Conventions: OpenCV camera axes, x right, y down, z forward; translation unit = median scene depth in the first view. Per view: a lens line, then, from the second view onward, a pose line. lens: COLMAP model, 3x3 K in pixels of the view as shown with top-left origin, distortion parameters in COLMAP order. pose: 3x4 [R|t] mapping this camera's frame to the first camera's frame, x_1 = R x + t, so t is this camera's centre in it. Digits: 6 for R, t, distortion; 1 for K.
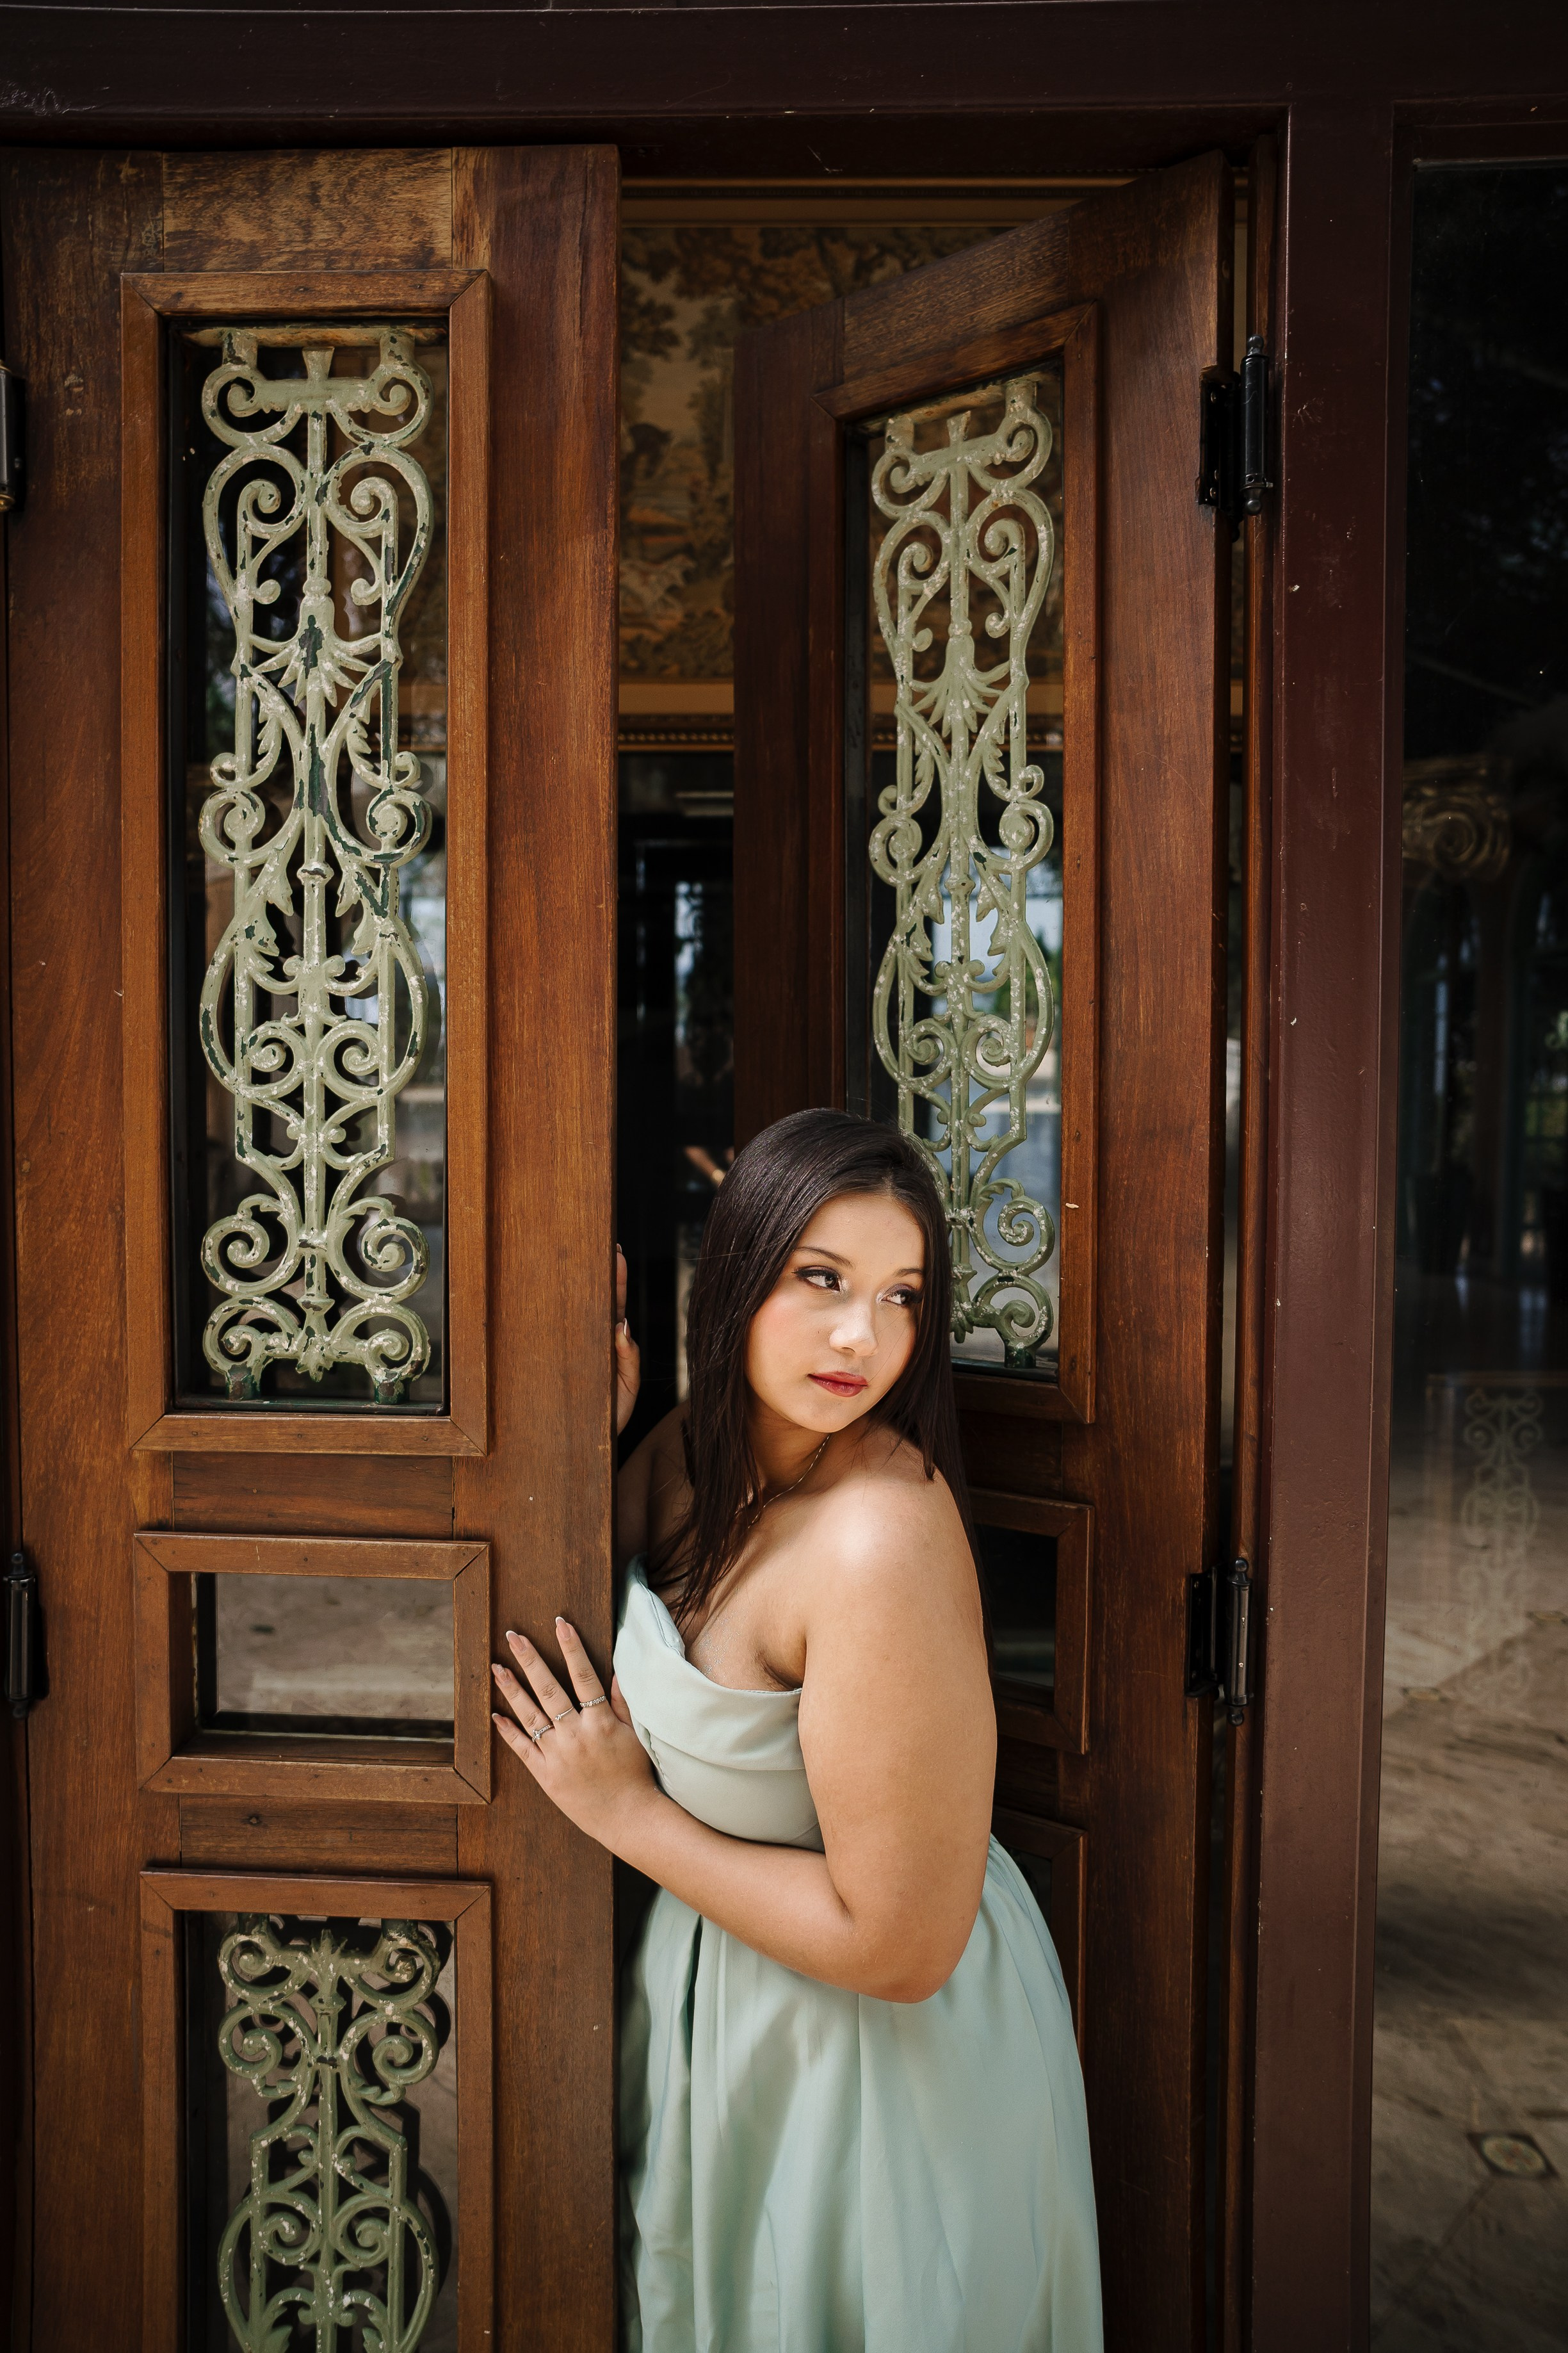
lens RADIAL K [[1597.5, 0, 792.8], [0, 1597.5, 1174.3], [0, 0, 1]] dist [-0.092481, 0.102927]
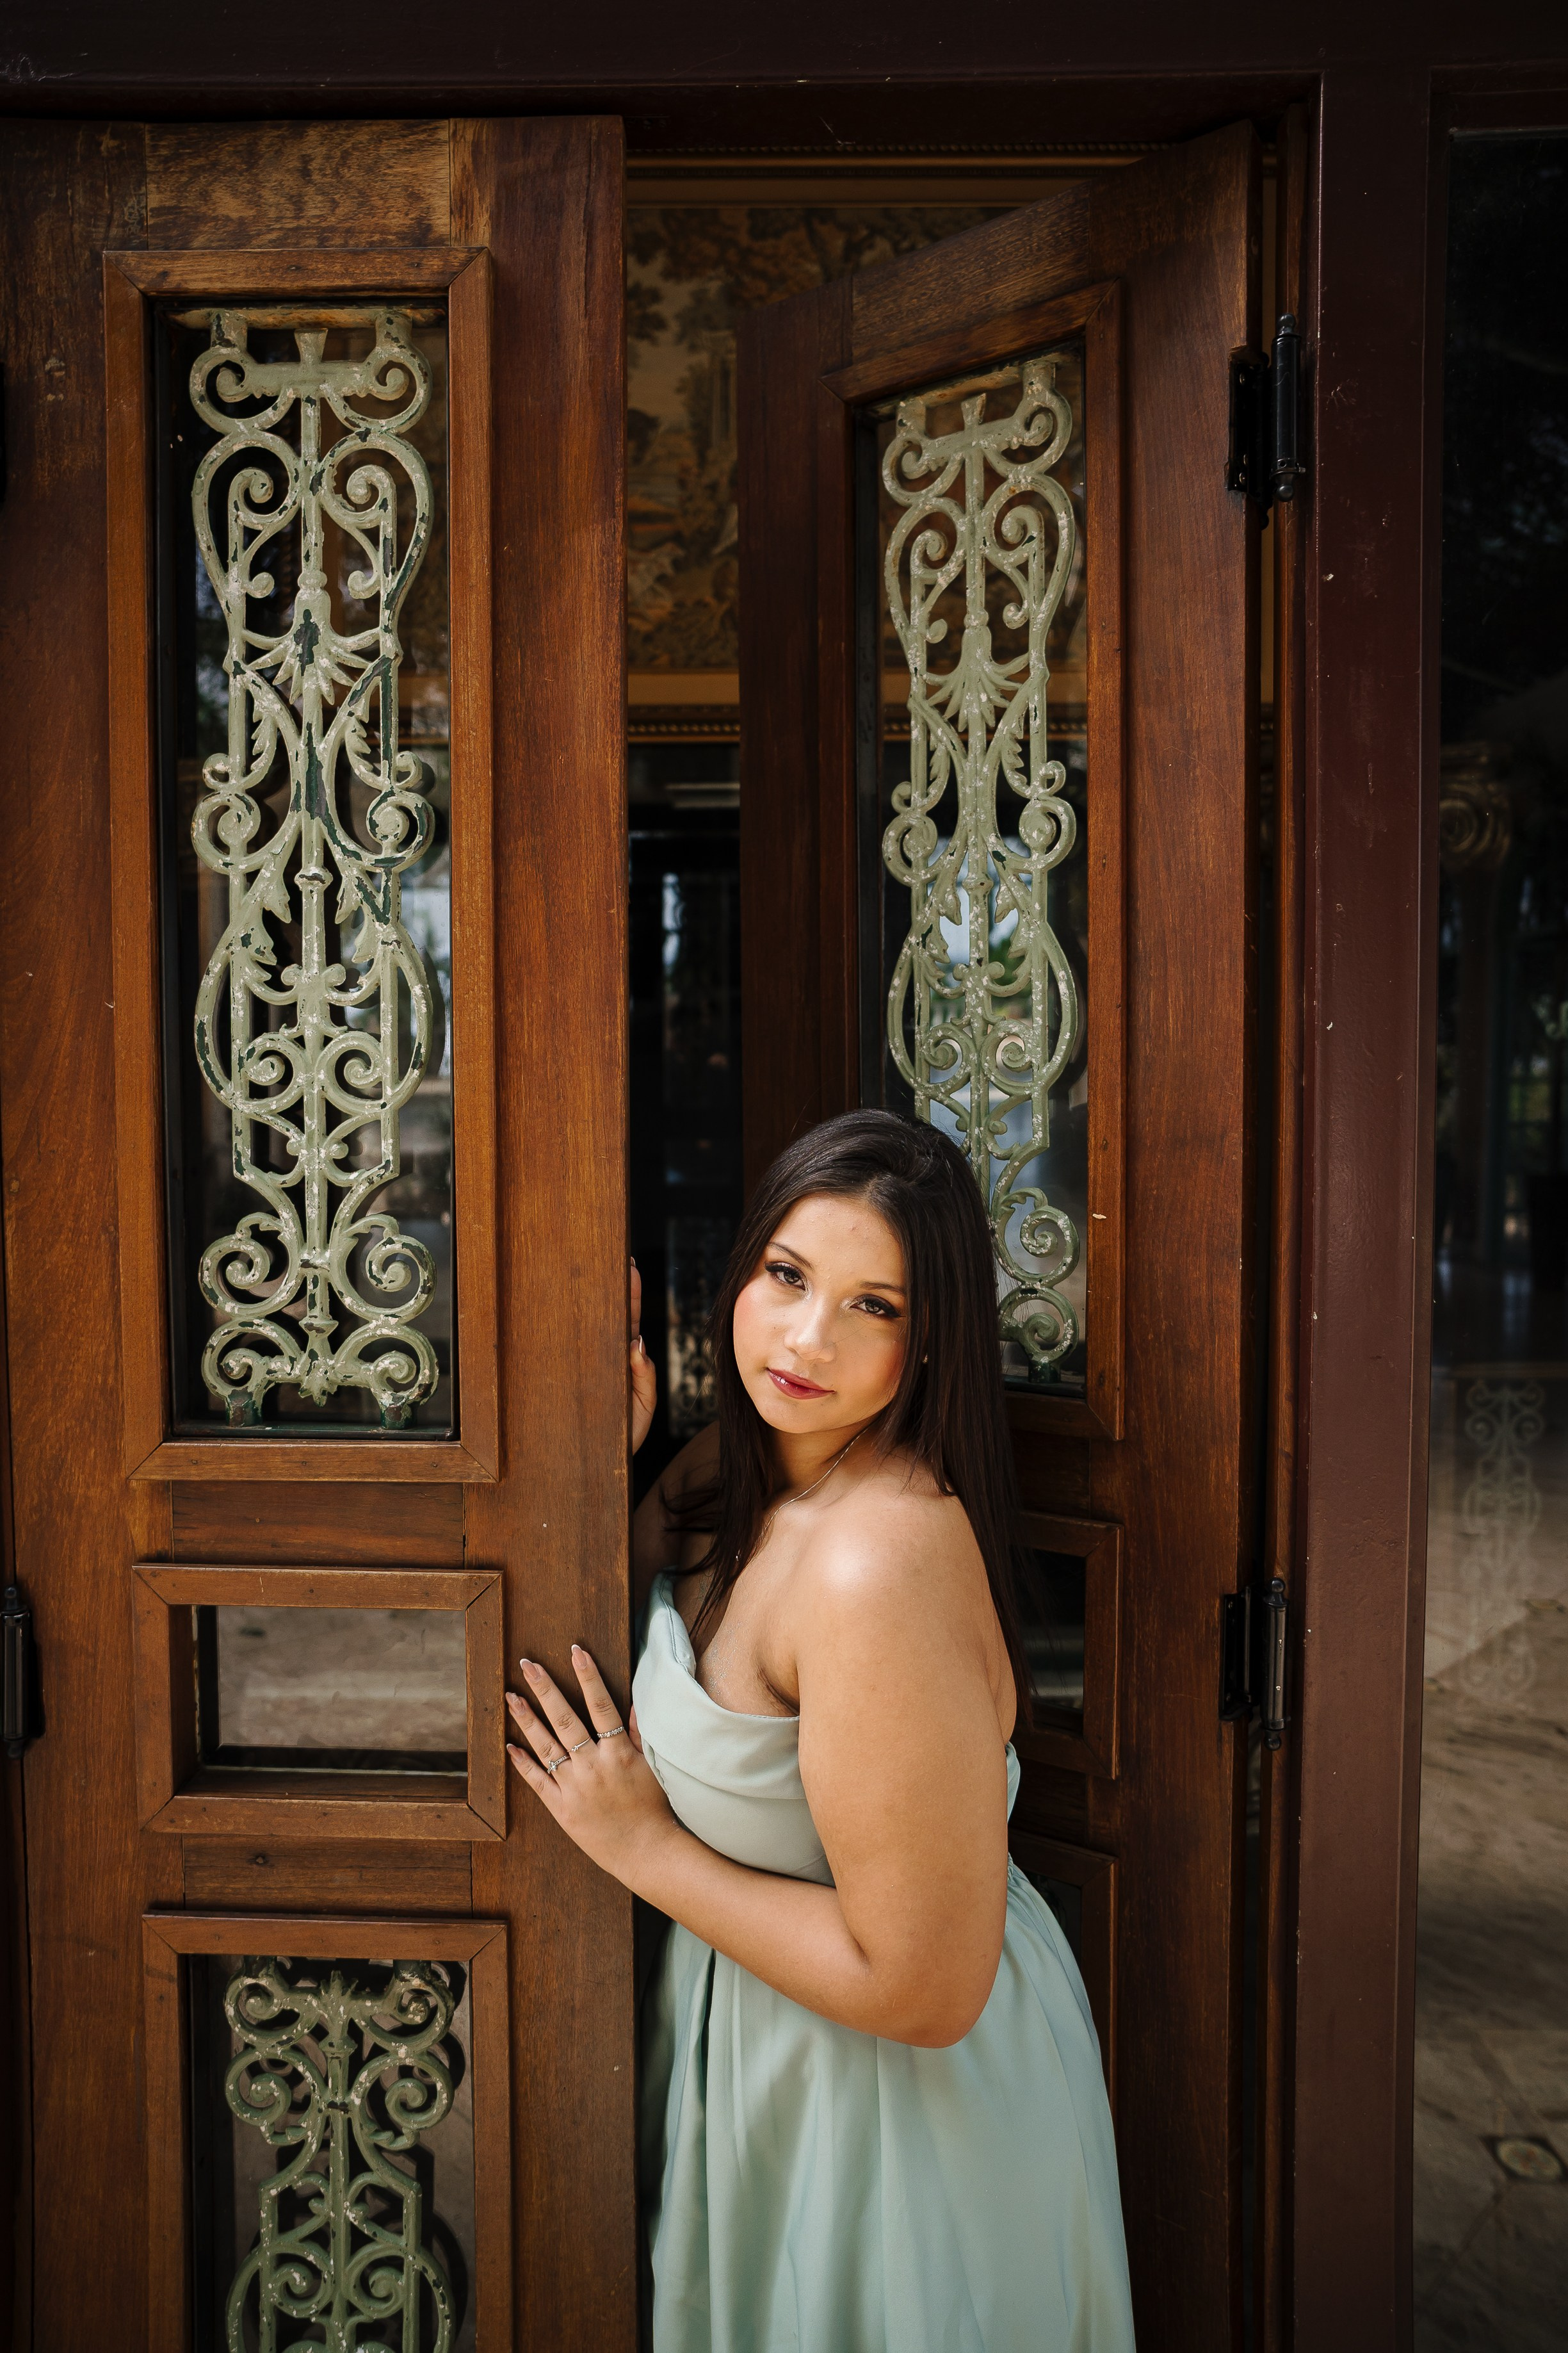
lens RADIAL K [[1597.5, 0, 792.8], [0, 1597.5, 1174.3], [0, 0, 1]] dist [-0.092481, 0.102927]
pose [[0.999908, -0.008460, 0.010647, -0.022212], [0.008379, 0.999936, 0.007604, -0.015275], [-0.010710, -0.007514, 0.999914, 0.033957]]
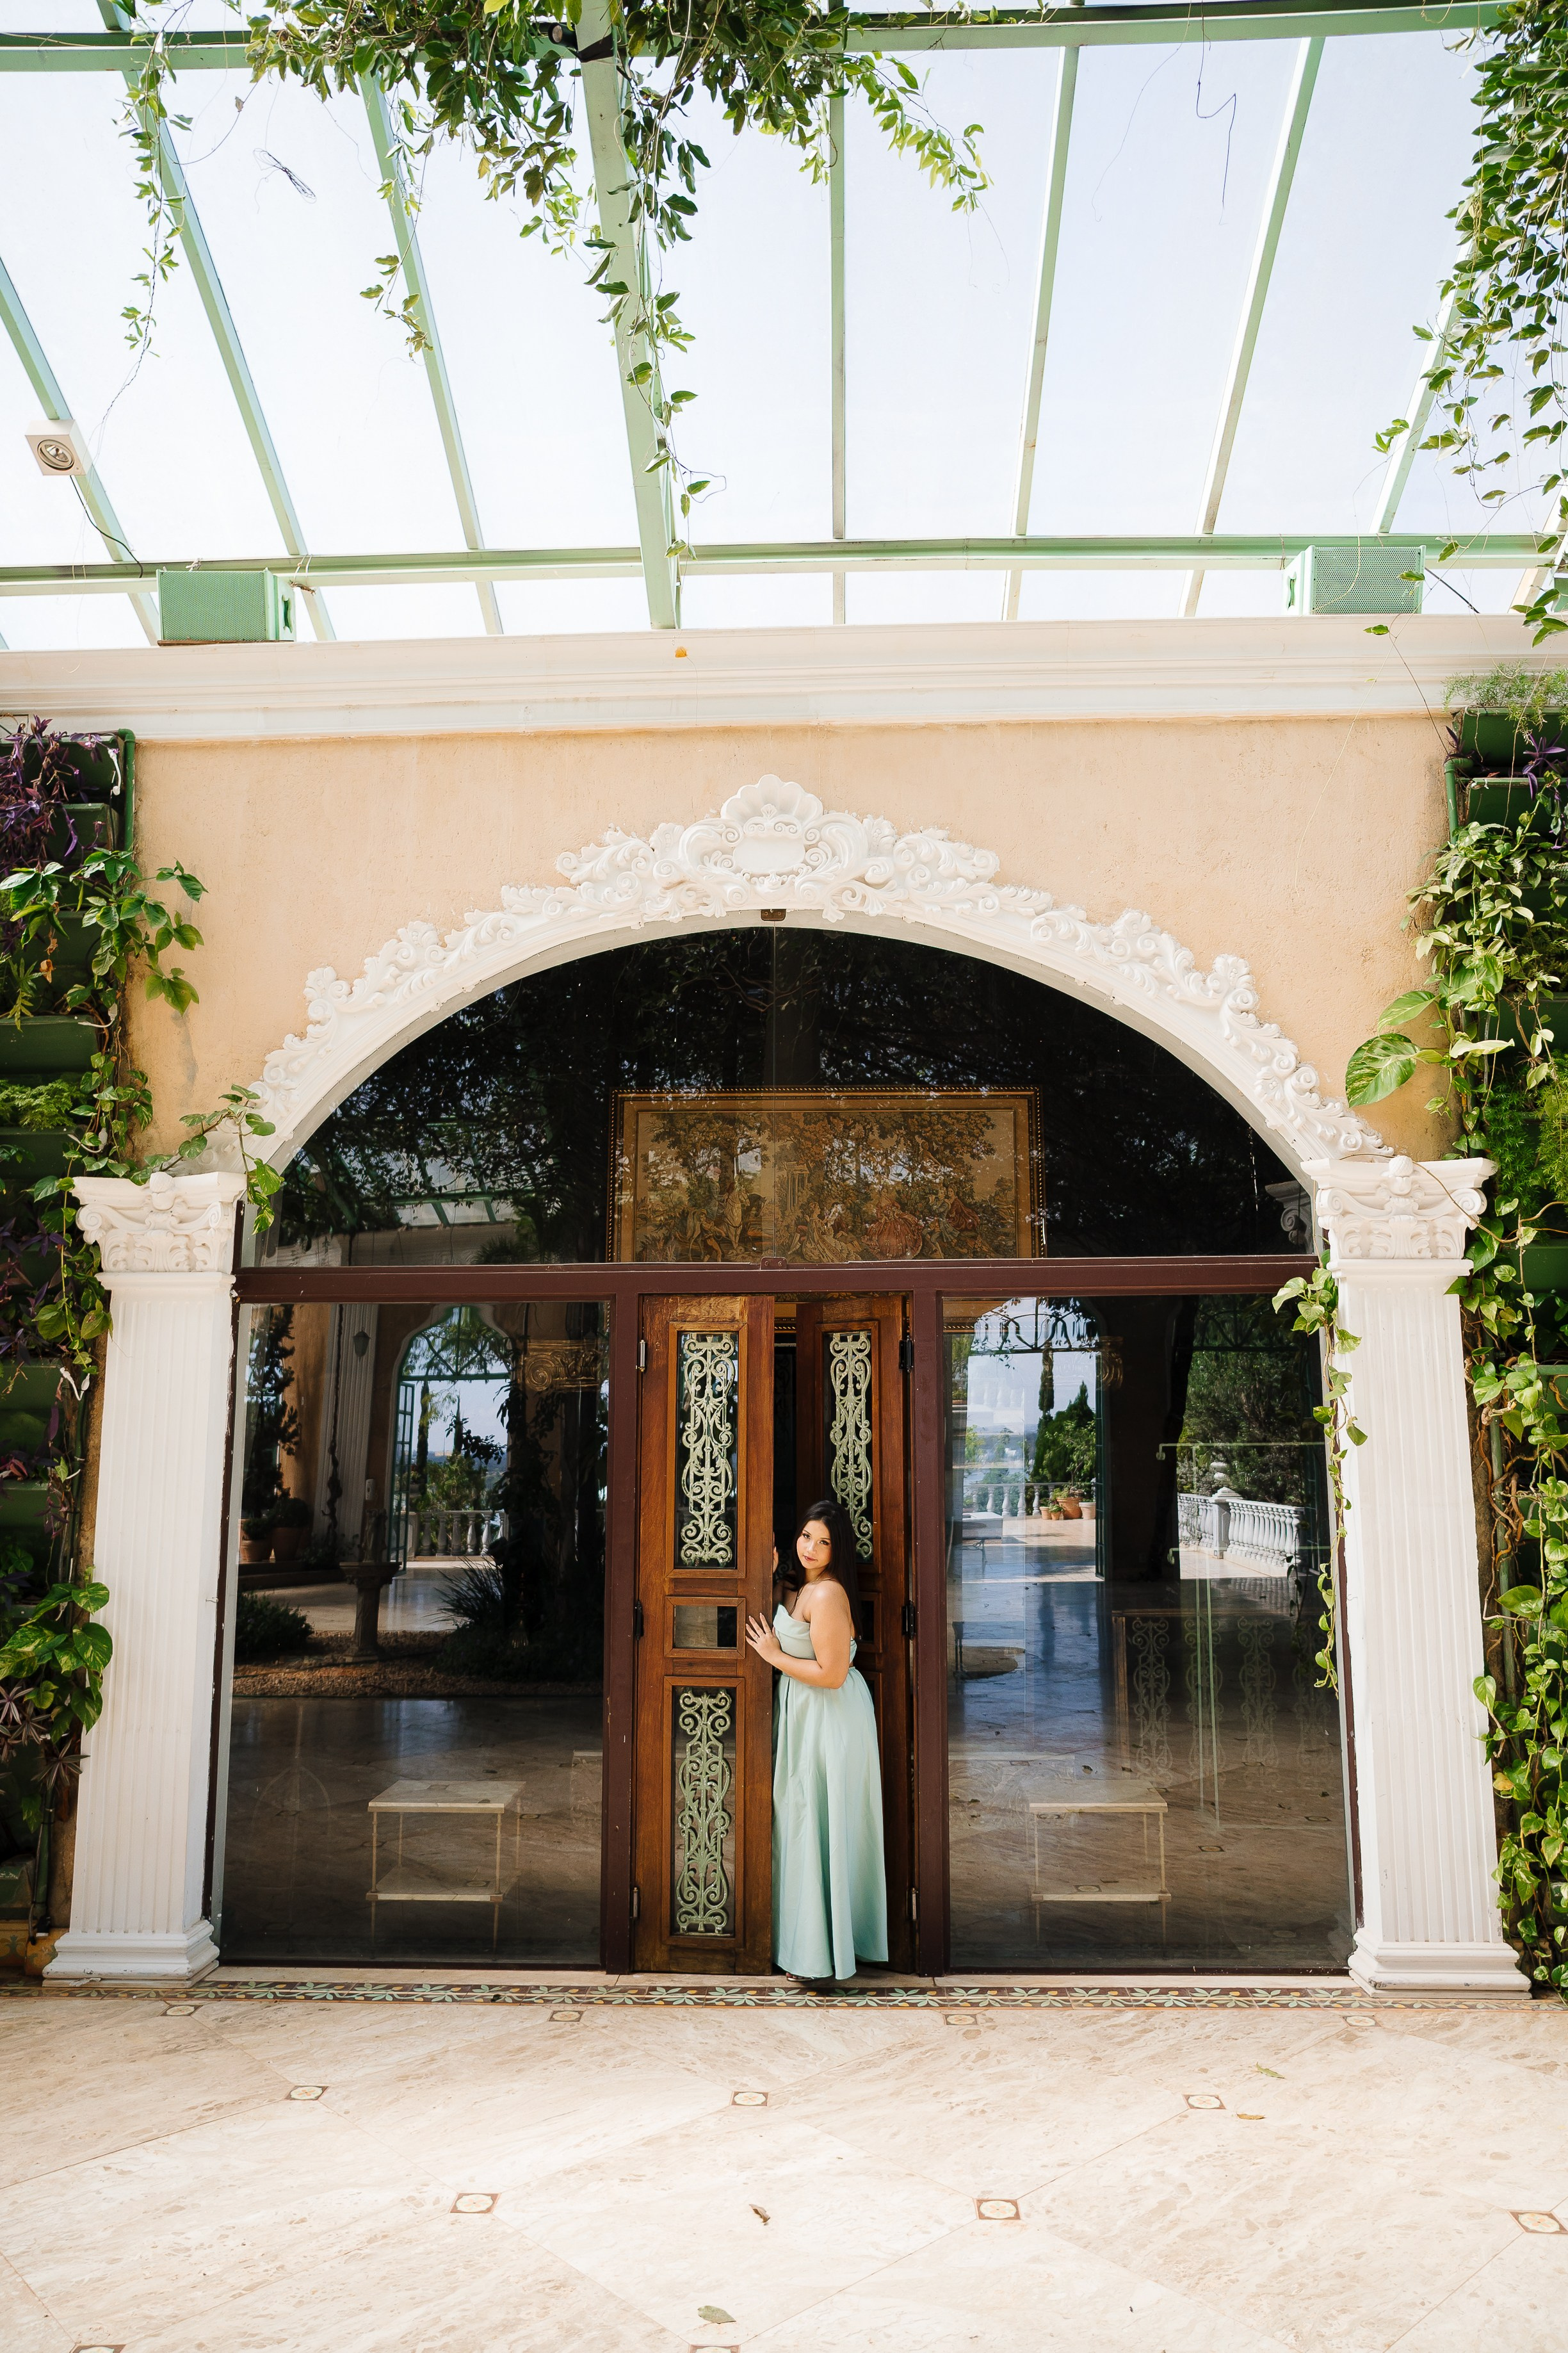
lens RADIAL K [[1597.5, 0, 792.8], [0, 1597.5, 1174.3], [0, 0, 1]] dist [-0.092481, 0.102927]
pose [[0.999631, -0.007369, -0.026159, 0.070852], [0.001530, 0.976271, -0.216547, 0.032357], [0.027134, 0.216427, 0.975922, -3.649286]]
